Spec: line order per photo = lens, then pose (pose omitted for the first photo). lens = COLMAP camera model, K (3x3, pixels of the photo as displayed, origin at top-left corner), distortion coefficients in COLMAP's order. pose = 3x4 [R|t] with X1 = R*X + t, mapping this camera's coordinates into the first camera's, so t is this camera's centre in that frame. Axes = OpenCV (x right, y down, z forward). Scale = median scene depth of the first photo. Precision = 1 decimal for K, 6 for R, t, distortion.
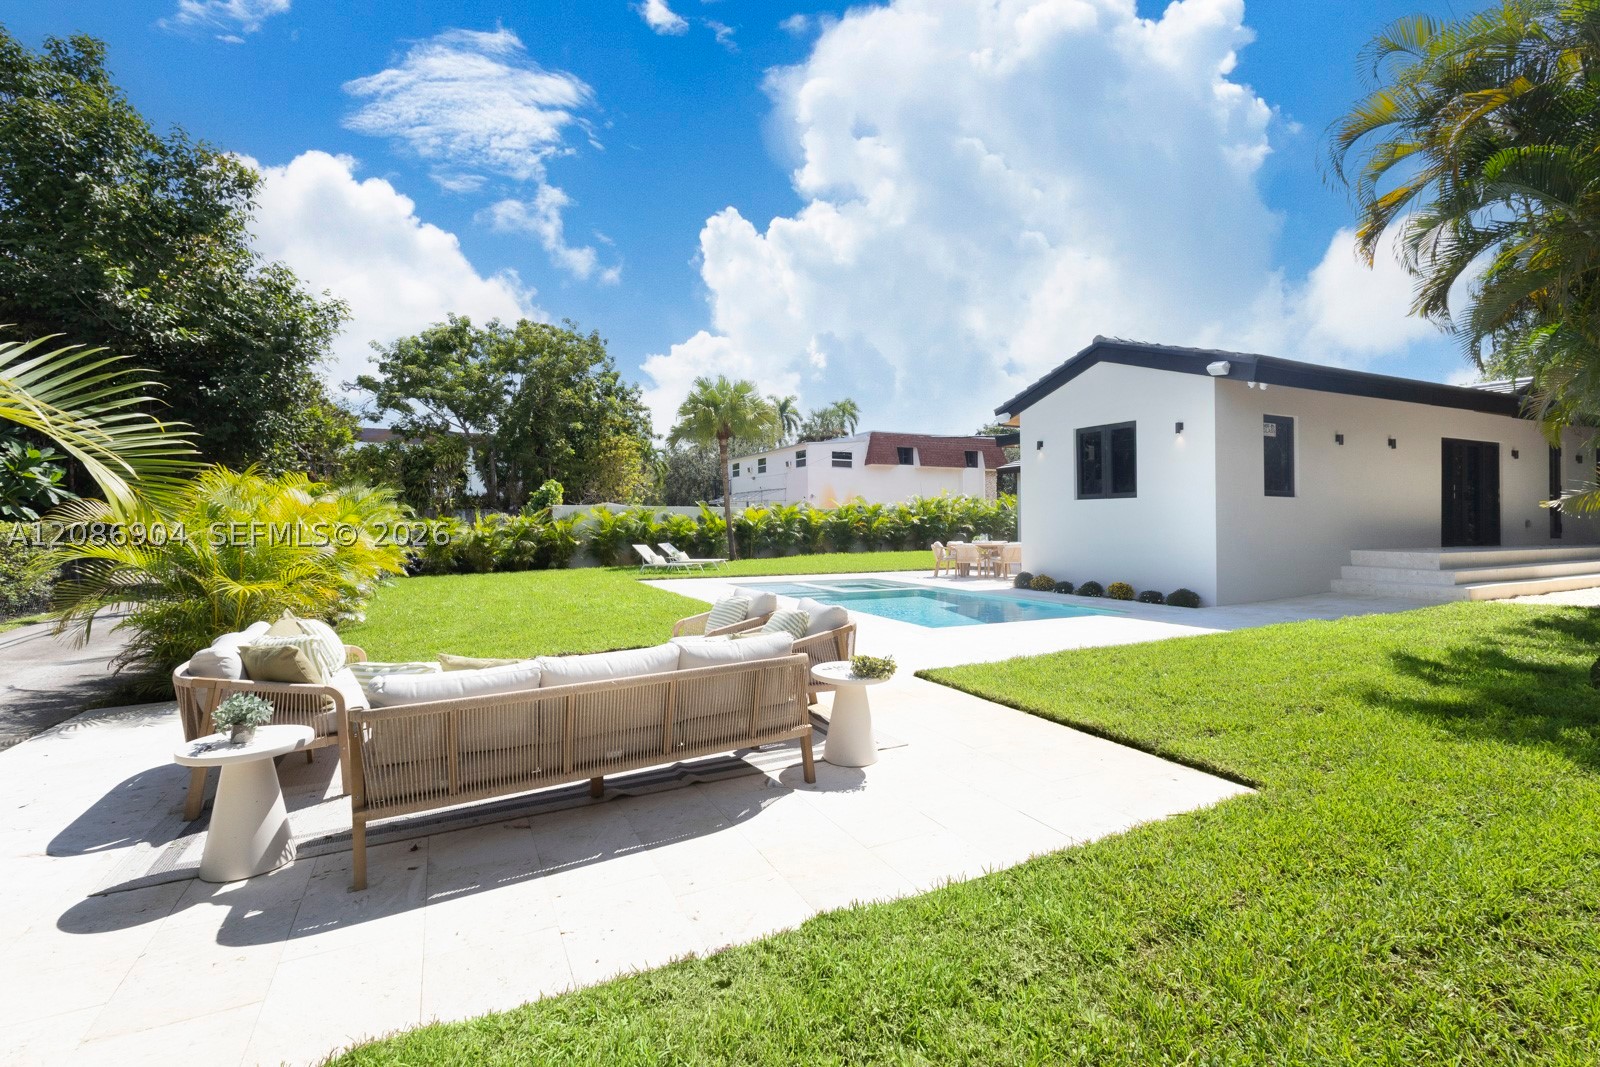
lens RADIAL K [[750.7, 0, 811.3], [0, 750.7, 527.8], [0, 0, 1]] dist [0.001158, 0.000164]
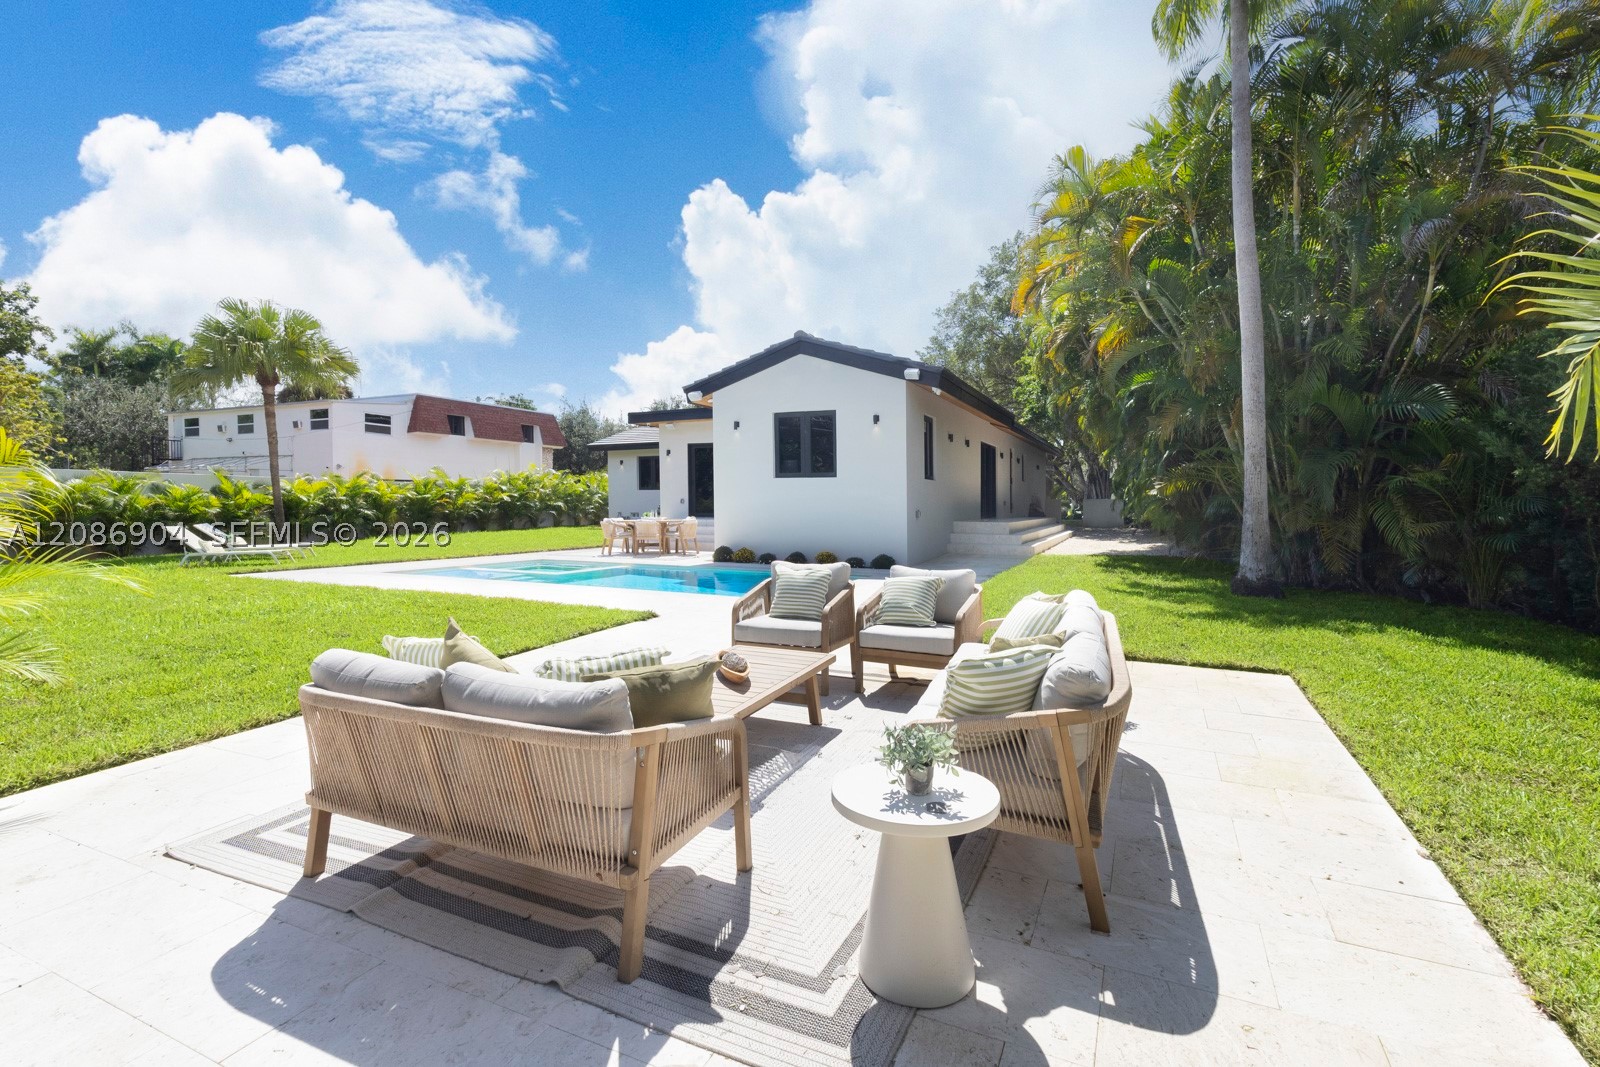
lens RADIAL K [[740.2, 0, 825.0], [0, 740.2, 517.9], [0, 0, 1]] dist [0.009780, 0.000054]
pose [[0.778280, -0.006886, 0.627880, -0.144293], [-0.001699, 0.999913, 0.013072, 0.003453], [-0.627915, -0.011240, 0.778201, 0.062294]]
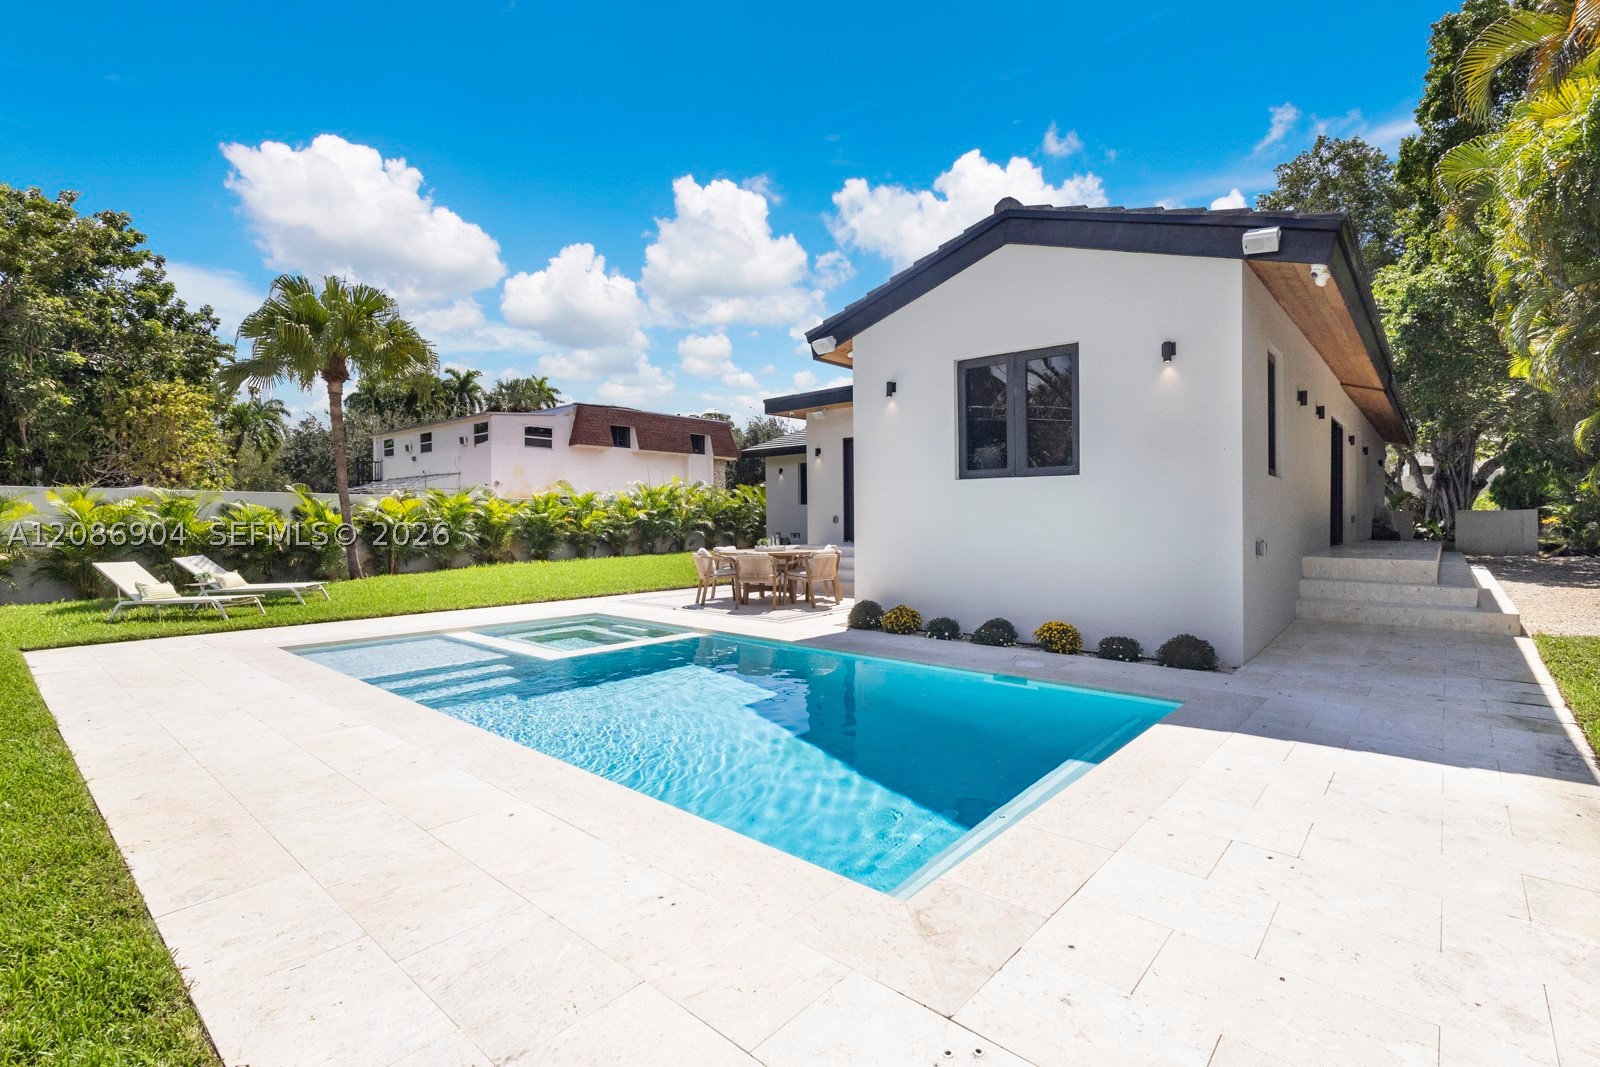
lens RADIAL K [[750.7, 0, 811.3], [0, 750.7, 527.8], [0, 0, 1]] dist [0.001158, 0.000164]
pose [[0.924976, -0.005115, 0.379992, 0.009707], [0.002729, 0.999973, 0.006817, -0.001947], [-0.380016, -0.005268, 0.924965, 0.265659]]
